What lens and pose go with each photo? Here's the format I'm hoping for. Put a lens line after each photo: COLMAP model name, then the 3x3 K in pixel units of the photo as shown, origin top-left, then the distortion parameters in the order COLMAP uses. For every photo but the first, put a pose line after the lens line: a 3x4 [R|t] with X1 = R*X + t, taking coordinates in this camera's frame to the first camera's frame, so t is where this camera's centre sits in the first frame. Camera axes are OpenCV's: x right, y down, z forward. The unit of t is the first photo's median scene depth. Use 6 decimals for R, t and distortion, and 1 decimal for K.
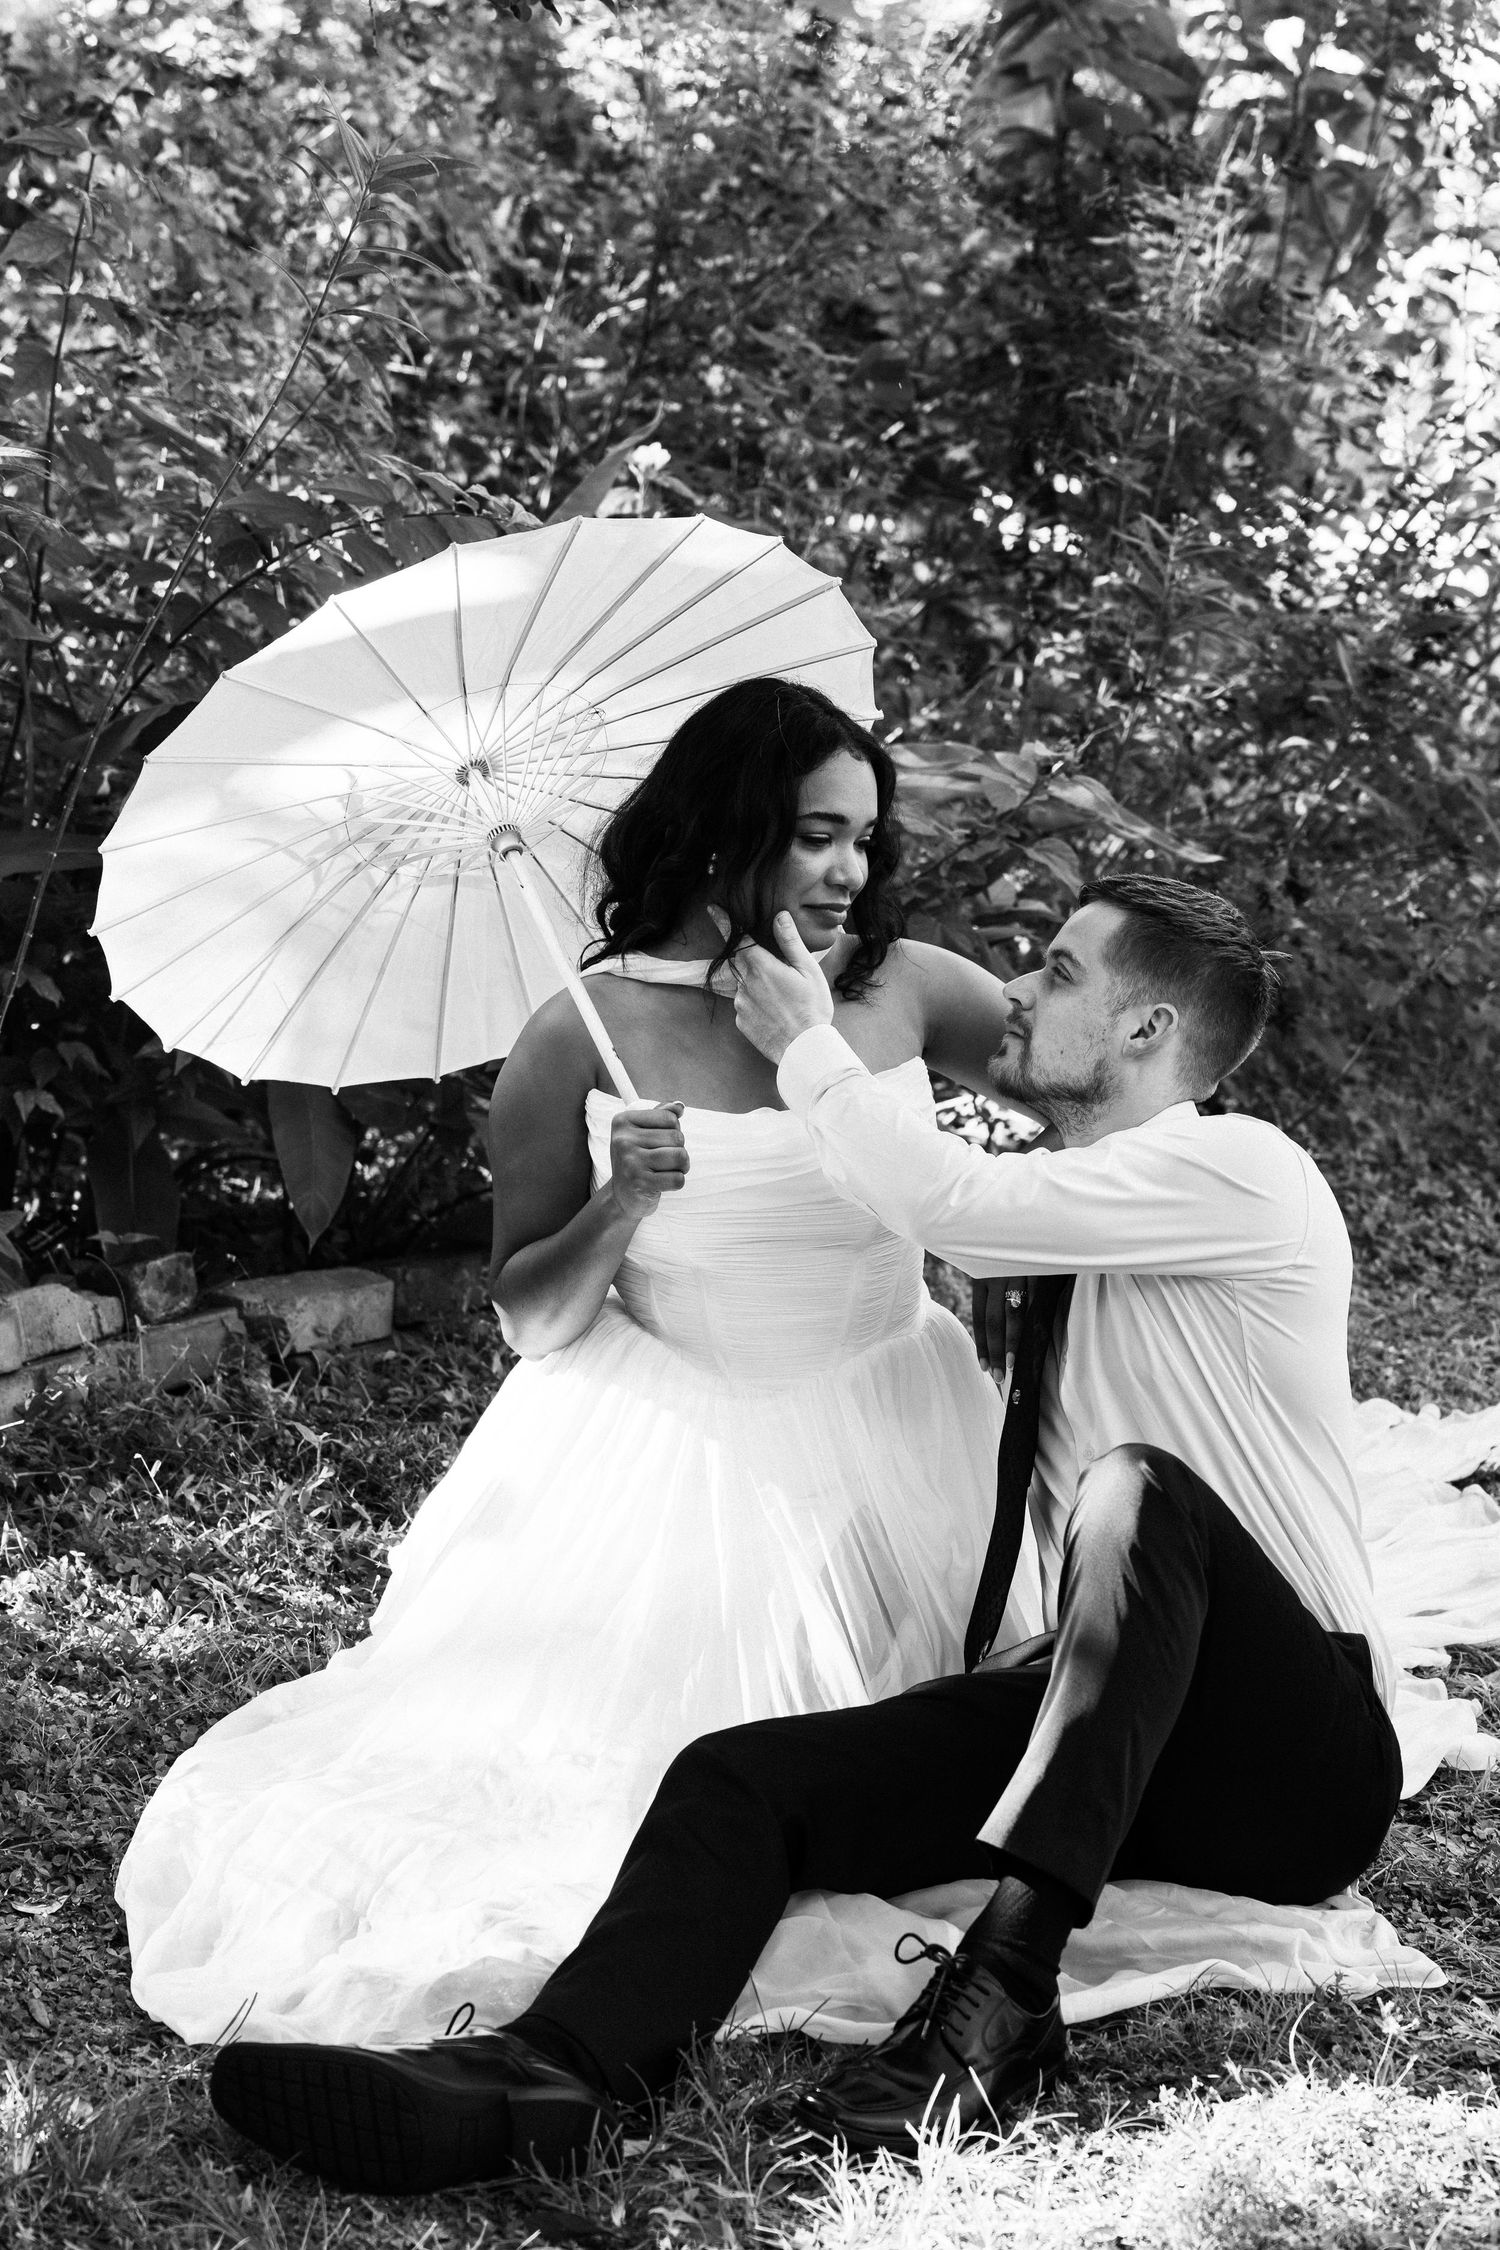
lens RADIAL K [[4454.0, 0, 750.0], [0, 4454.0, 1125.0], [0, 0, 1]] dist [0.012936, -0.107094]
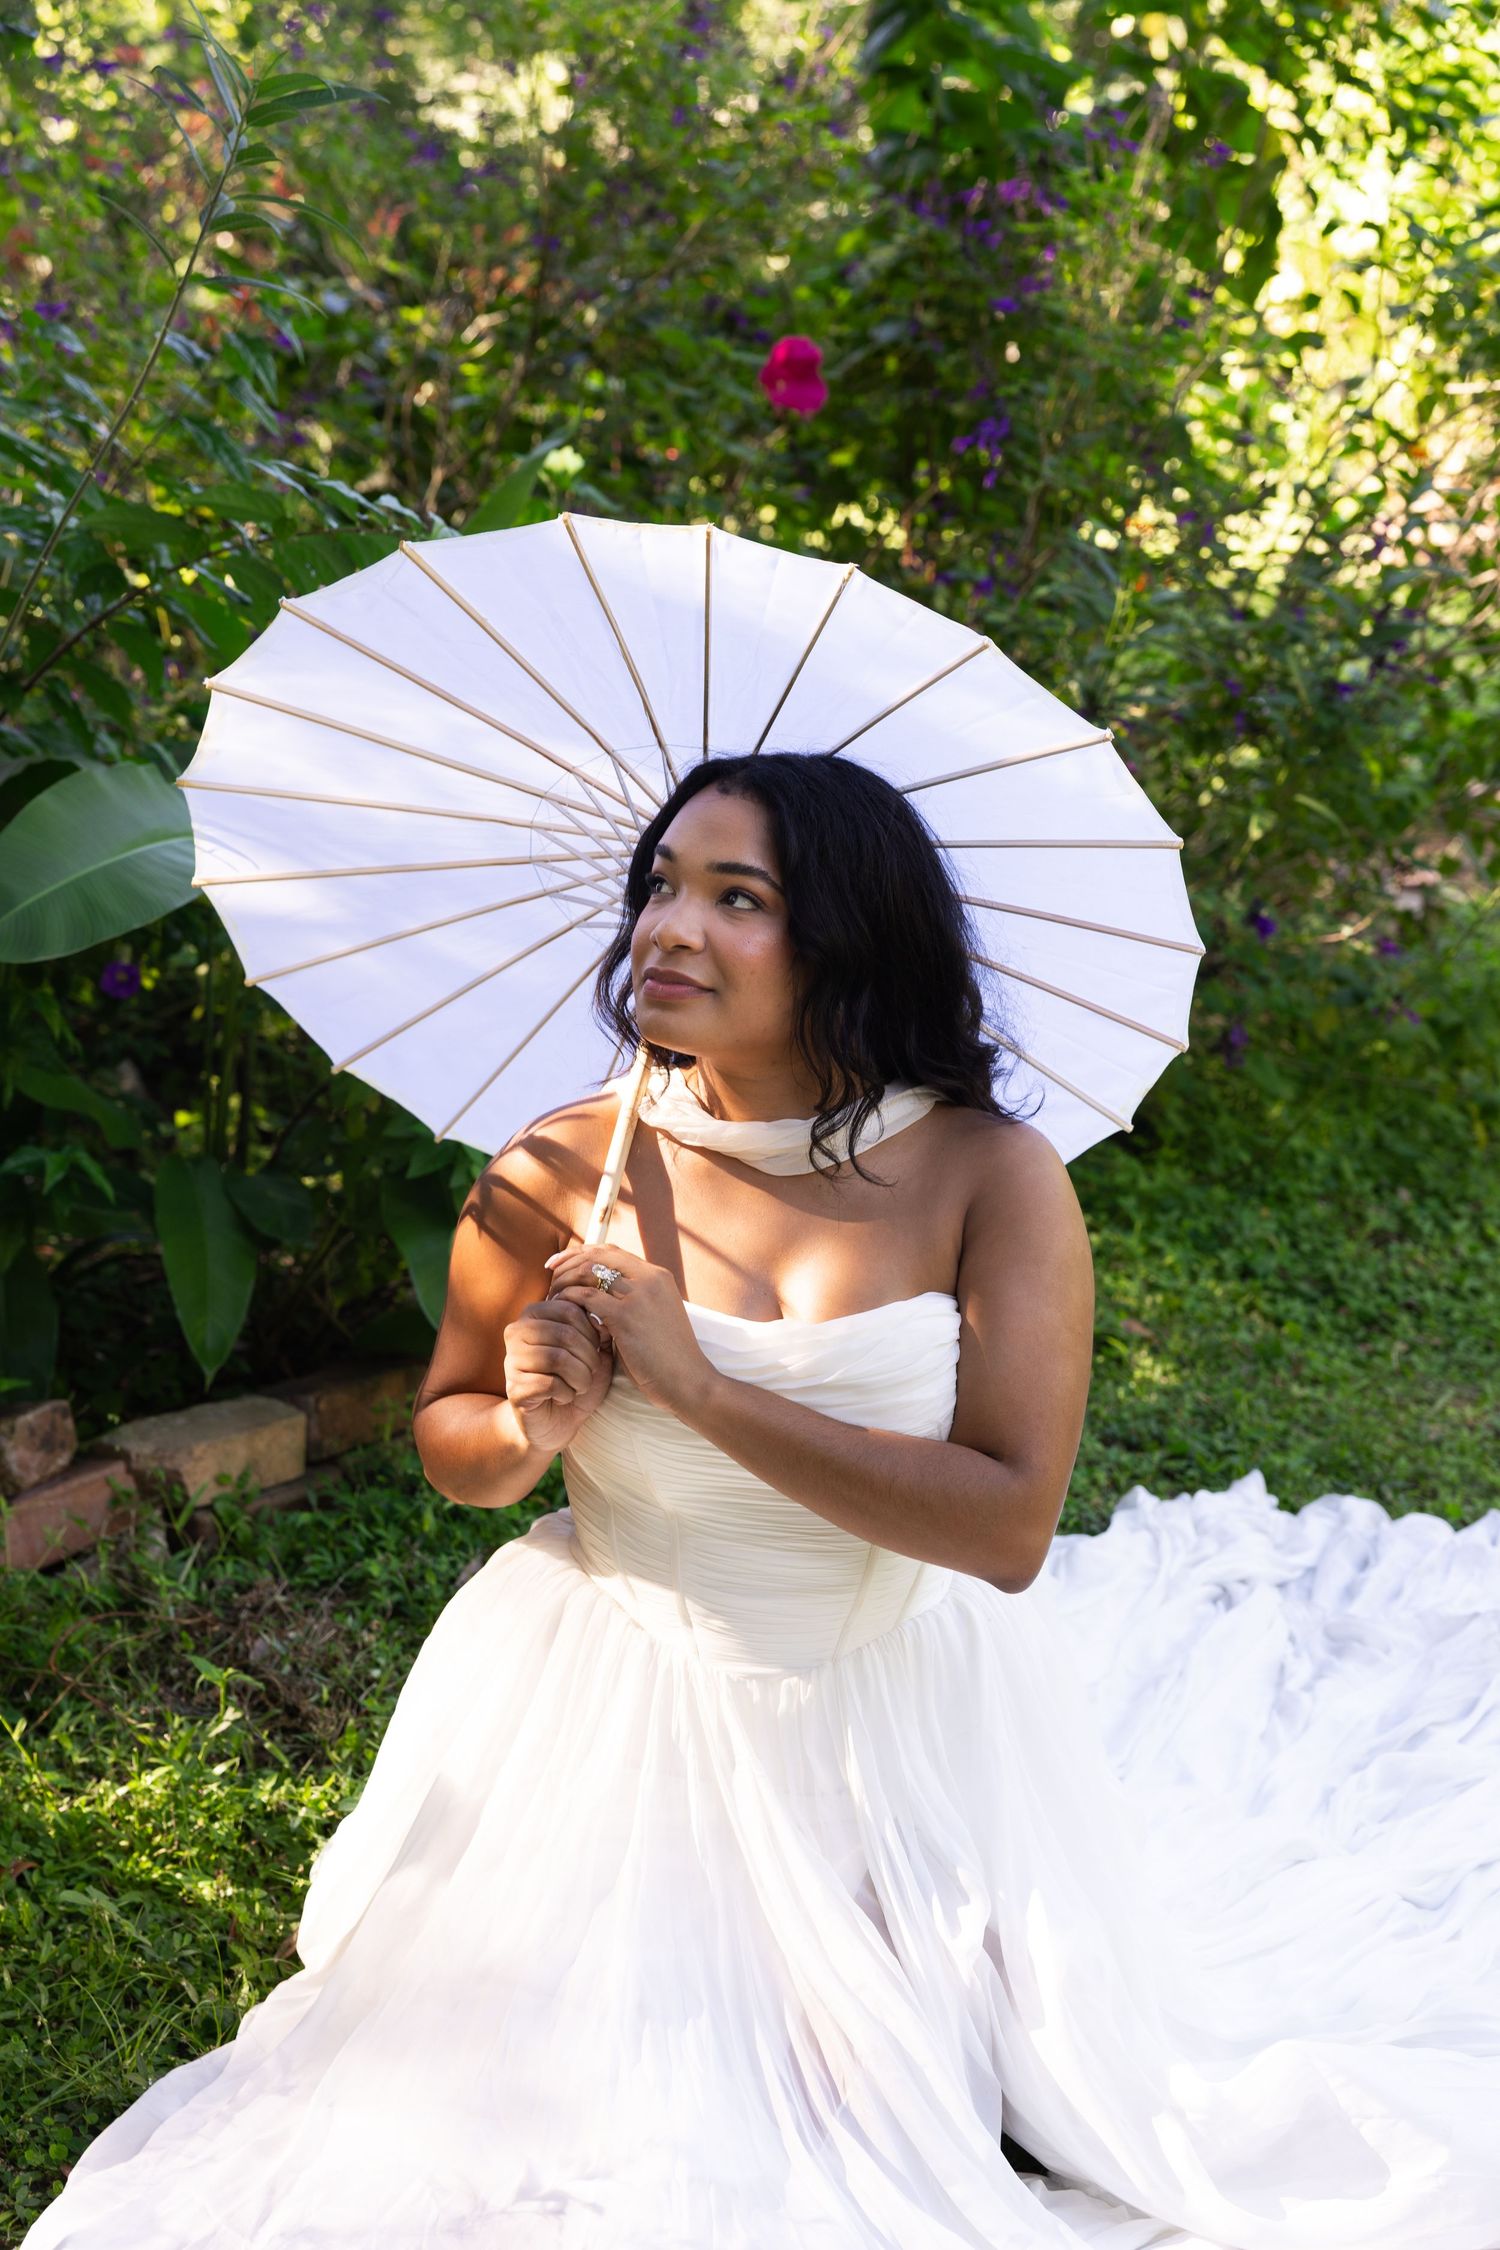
lens RADIAL K [[3266.1, 0, 750.0], [0, 3266.1, 1125.0], [0, 0, 1]] dist [-0.006253, 0.042616]
pose [[0.997892, -0.020698, 0.061500, -0.031656], [0.017503, 0.998491, 0.052045, -0.054502], [-0.062484, -0.050858, 0.996749, 0.364276]]
